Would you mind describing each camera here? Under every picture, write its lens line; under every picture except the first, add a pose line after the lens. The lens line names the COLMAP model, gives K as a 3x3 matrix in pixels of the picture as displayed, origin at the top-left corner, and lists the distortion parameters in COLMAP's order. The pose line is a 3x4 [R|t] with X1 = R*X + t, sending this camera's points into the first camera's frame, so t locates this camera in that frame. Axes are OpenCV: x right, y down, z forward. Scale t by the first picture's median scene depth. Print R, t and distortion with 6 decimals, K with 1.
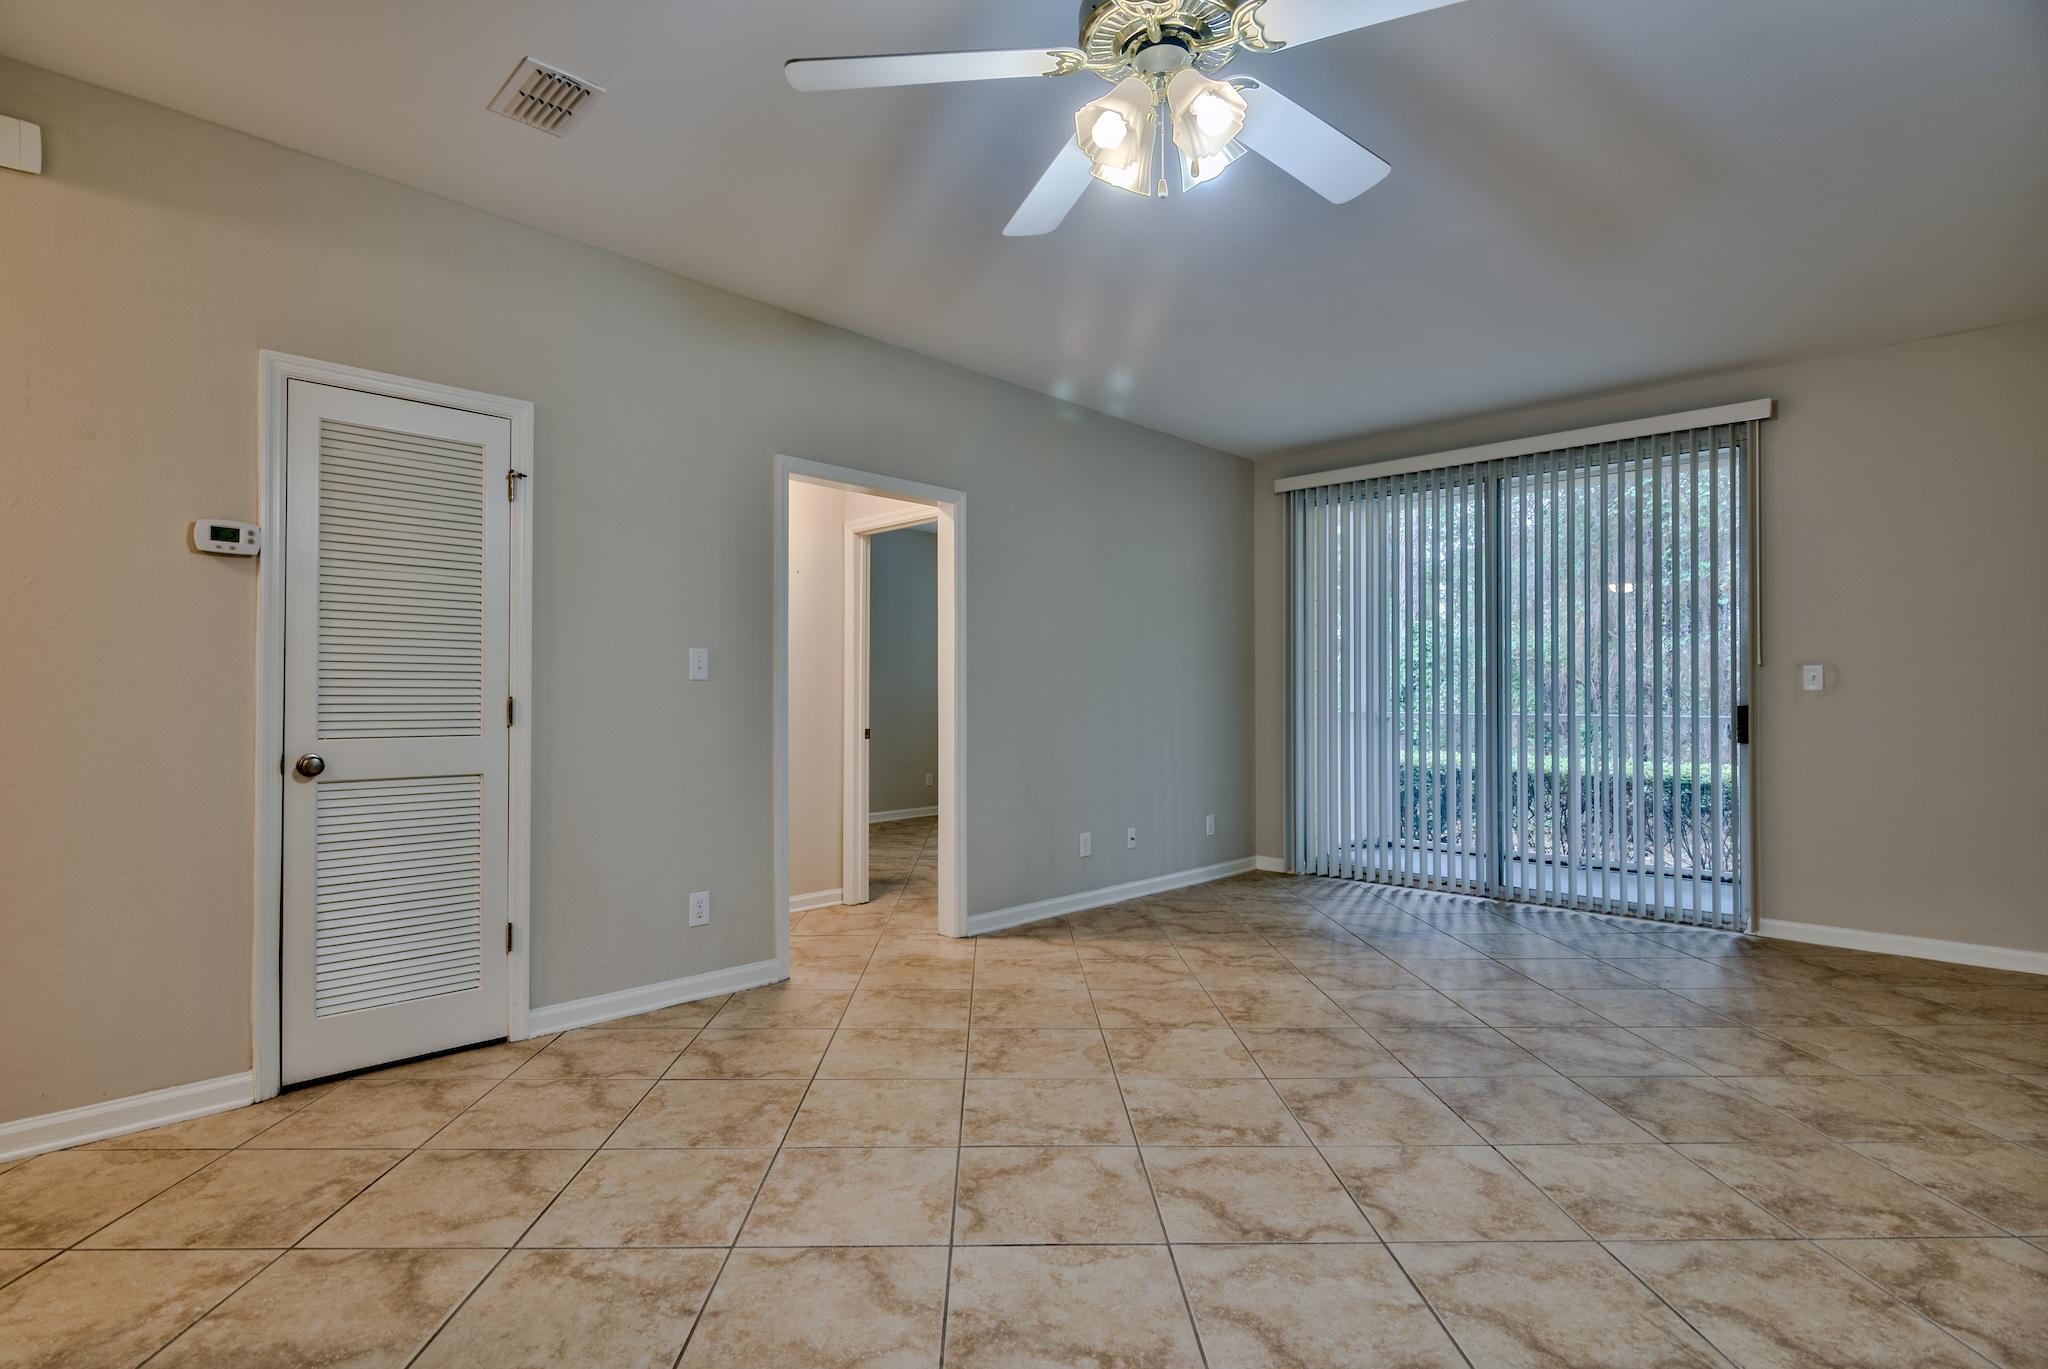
lens RADIAL K [[1001.4, 0, 1016.7], [0, 1001.4, 693.7], [0, 0, 1]] dist [-0.003529, 0.002100]
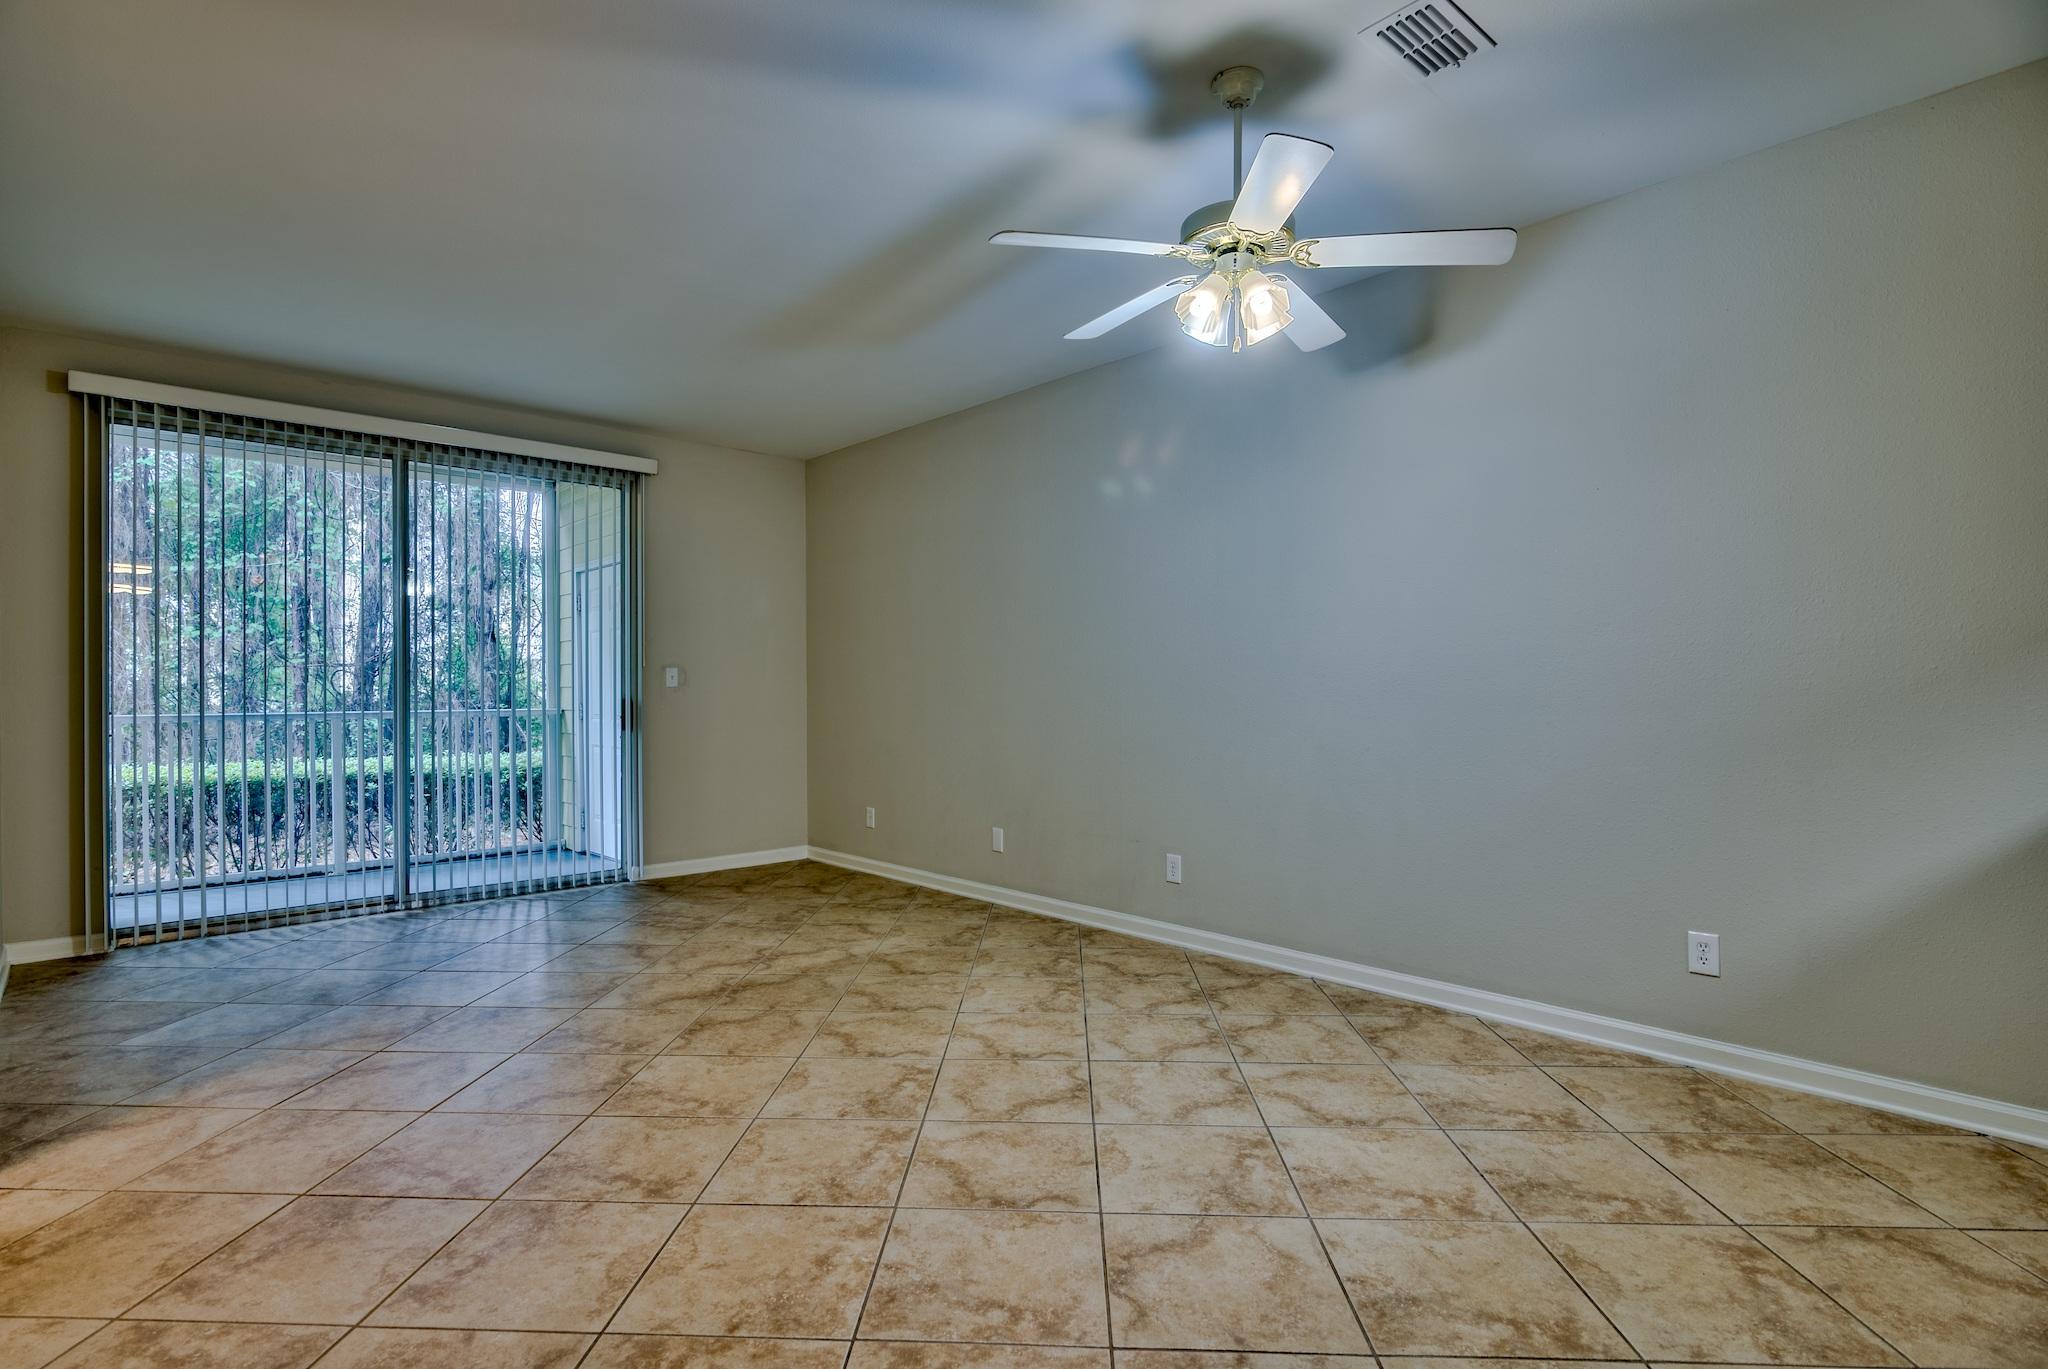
lens RADIAL K [[1001.4, 0, 1012.4], [0, 1001.4, 680.6], [0, 0, 1]] dist [-0.003529, 0.002100]
pose [[0.070557, 0.006616, 0.997486, -0.936878], [0.003170, 0.999971, -0.006856, -0.000506], [-0.997503, 0.003646, 0.070534, 0.847065]]
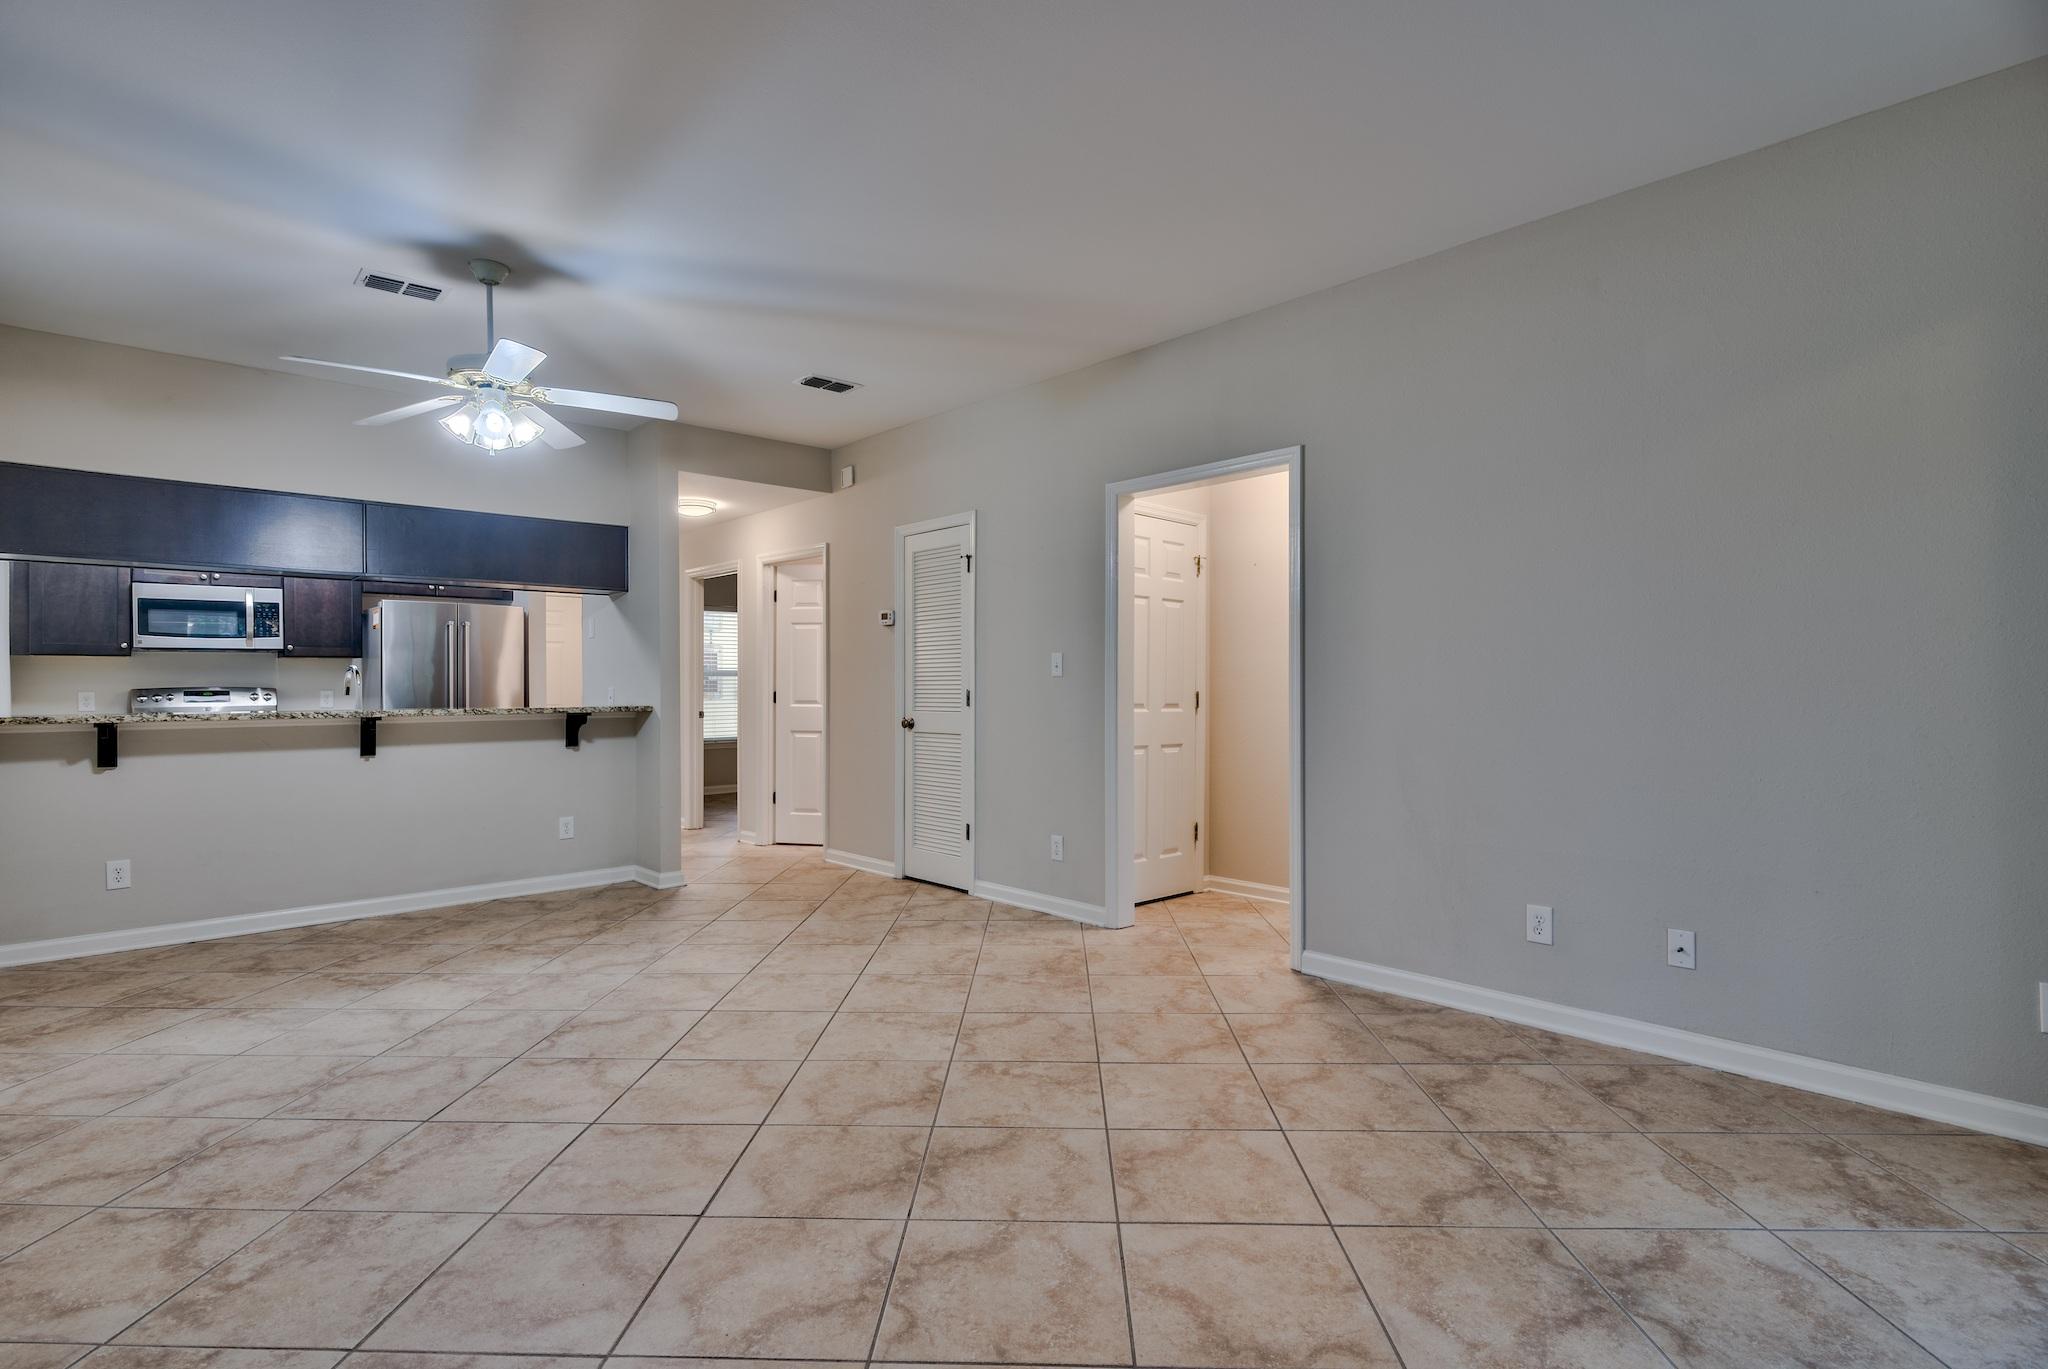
lens RADIAL K [[1001.4, 0, 1024.4], [0, 1001.4, 683.7], [0, 0, 1]] dist [-0.003529, 0.002100]
pose [[-0.052671, -0.005886, -0.998595, 1.527641], [0.007514, 0.999952, -0.006291, 0.006519], [0.998584, -0.007835, -0.052625, 1.545343]]
